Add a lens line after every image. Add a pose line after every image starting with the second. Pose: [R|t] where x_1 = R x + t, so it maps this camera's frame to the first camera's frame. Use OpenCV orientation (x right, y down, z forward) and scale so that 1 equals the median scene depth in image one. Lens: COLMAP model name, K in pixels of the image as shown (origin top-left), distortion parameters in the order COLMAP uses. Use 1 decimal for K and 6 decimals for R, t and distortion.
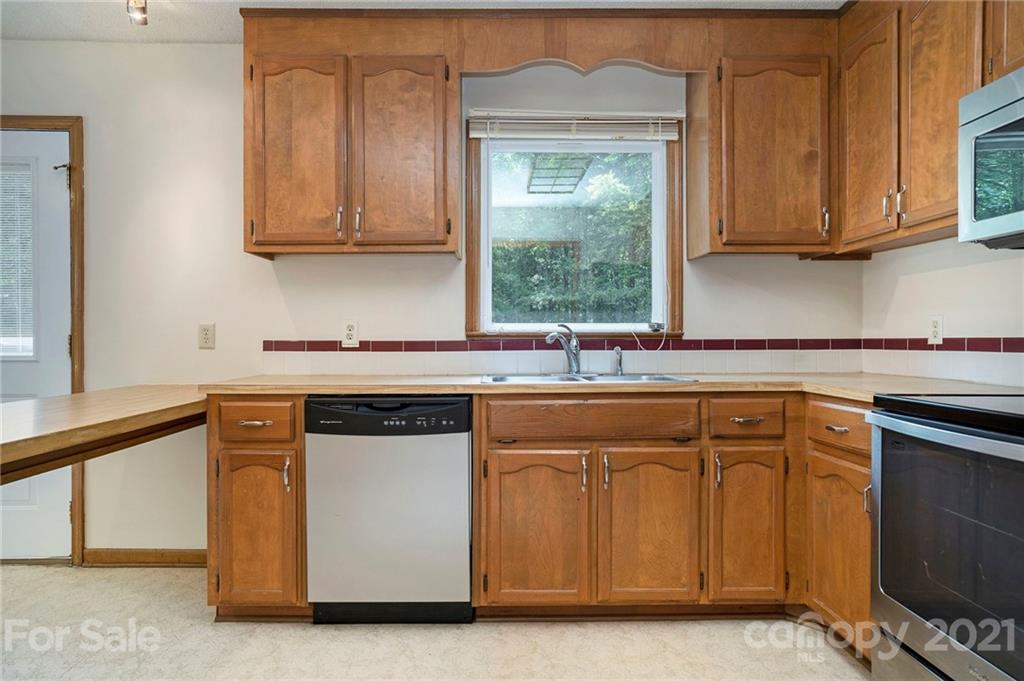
lens RADIAL K [[602.6, 0, 509.2], [0, 602.6, 339.5], [0, 0, 1]] dist [-0.001700, 0.004339]
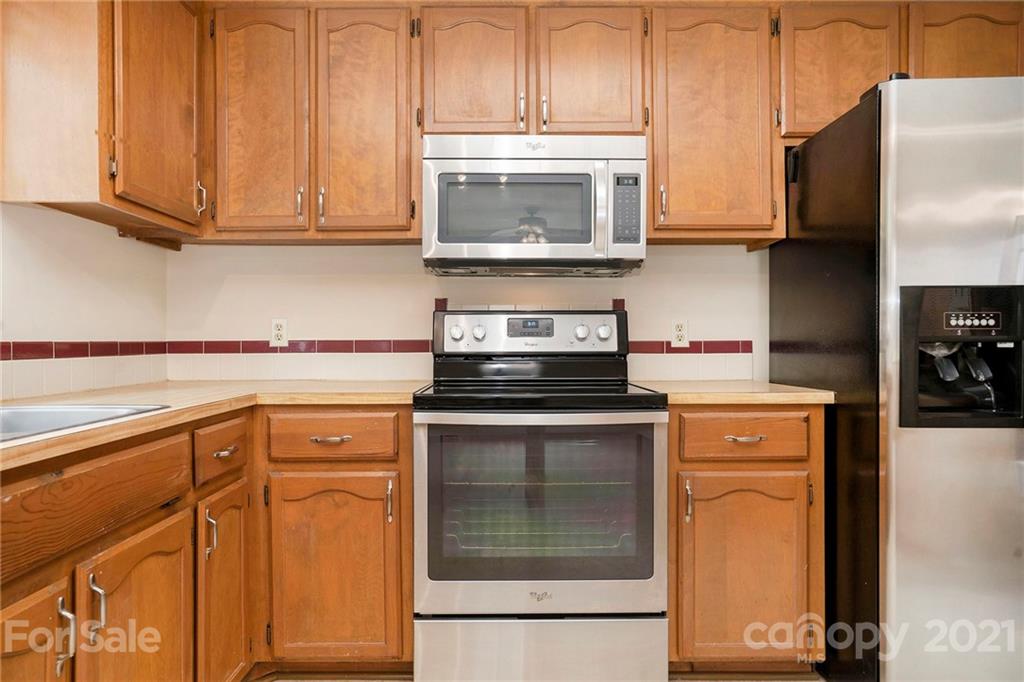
lens RADIAL K [[602.6, 0, 510.7], [0, 602.6, 340.2], [0, 0, 1]] dist [-0.001700, 0.004339]
pose [[0.005480, 0.003981, 0.999977, -0.306572], [0.005365, 0.999978, -0.004011, 0.002925], [-0.999971, 0.005387, 0.005459, 0.600711]]
